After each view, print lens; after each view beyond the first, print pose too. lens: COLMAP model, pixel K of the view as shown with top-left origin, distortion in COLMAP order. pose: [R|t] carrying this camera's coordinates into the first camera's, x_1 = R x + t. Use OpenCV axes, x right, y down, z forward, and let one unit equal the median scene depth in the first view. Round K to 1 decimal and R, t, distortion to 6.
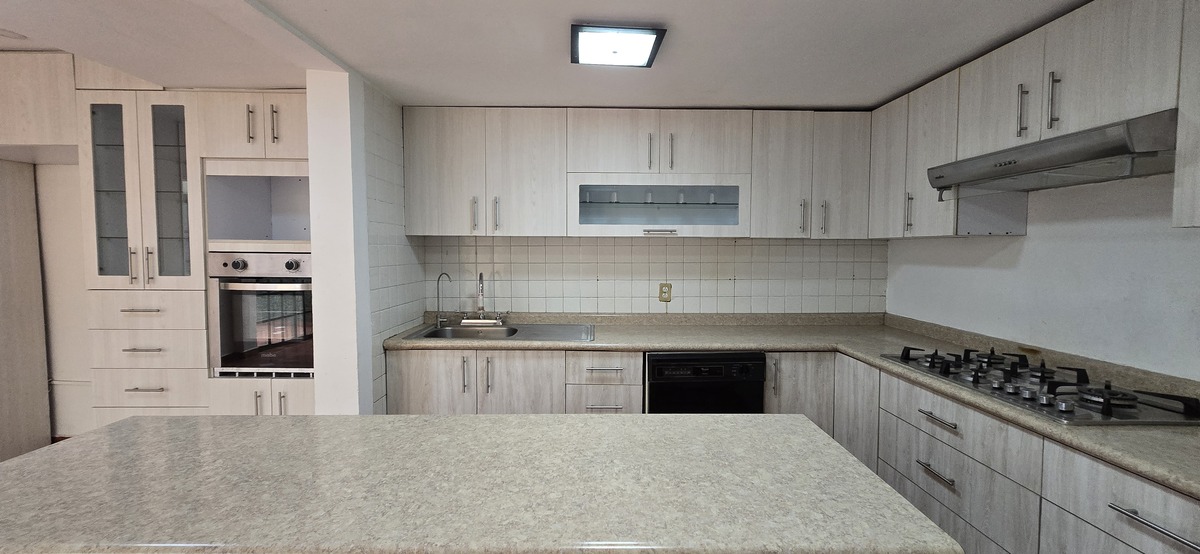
lens RADIAL K [[487.4, 0, 602.1], [0, 487.4, 275.2], [0, 0, 1]] dist [-0.002692, 0.000852]
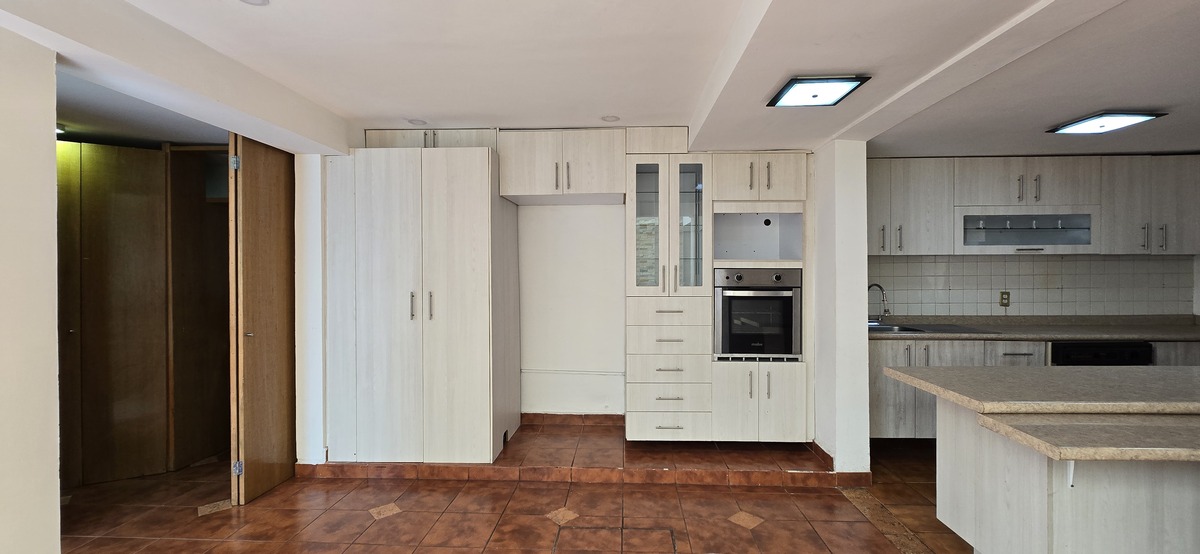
lens RADIAL K [[487.4, 0, 605.5], [0, 487.4, 275.1], [0, 0, 1]] dist [-0.002692, 0.000852]
pose [[0.998479, -0.008303, -0.054505, -1.028999], [0.005847, 0.998967, -0.045068, 0.030903], [0.054823, 0.044680, 0.997496, -0.381967]]
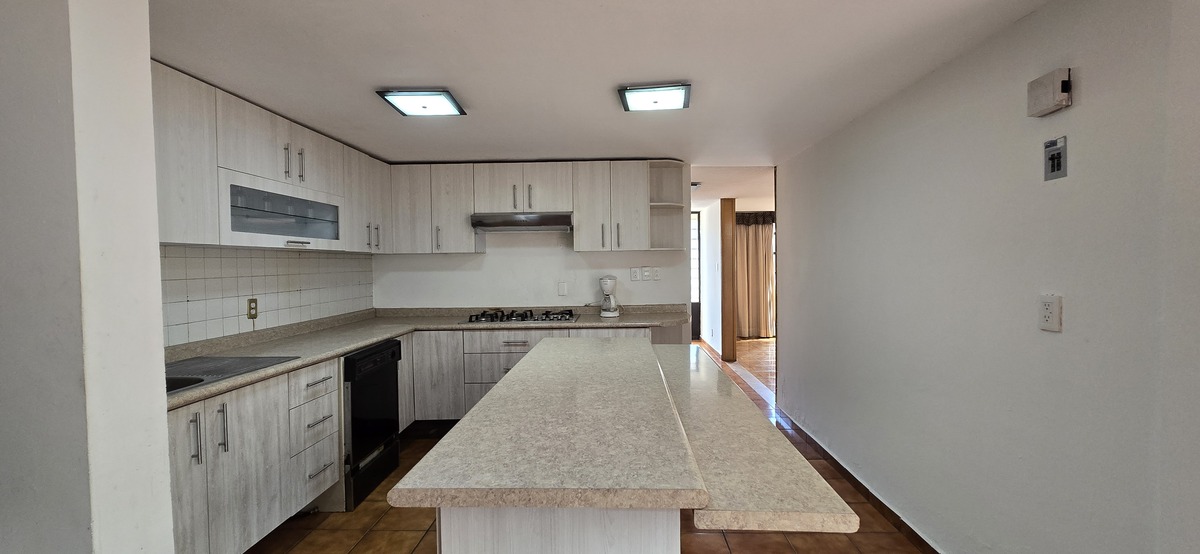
lens RADIAL K [[487.4, 0, 600.4], [0, 487.4, 274.5], [0, 0, 1]] dist [-0.002692, 0.000852]
pose [[0.043852, -0.027348, 0.998664, -0.942278], [0.066563, 0.997484, 0.024393, -0.009564], [-0.996818, 0.065404, 0.045562, 0.372916]]
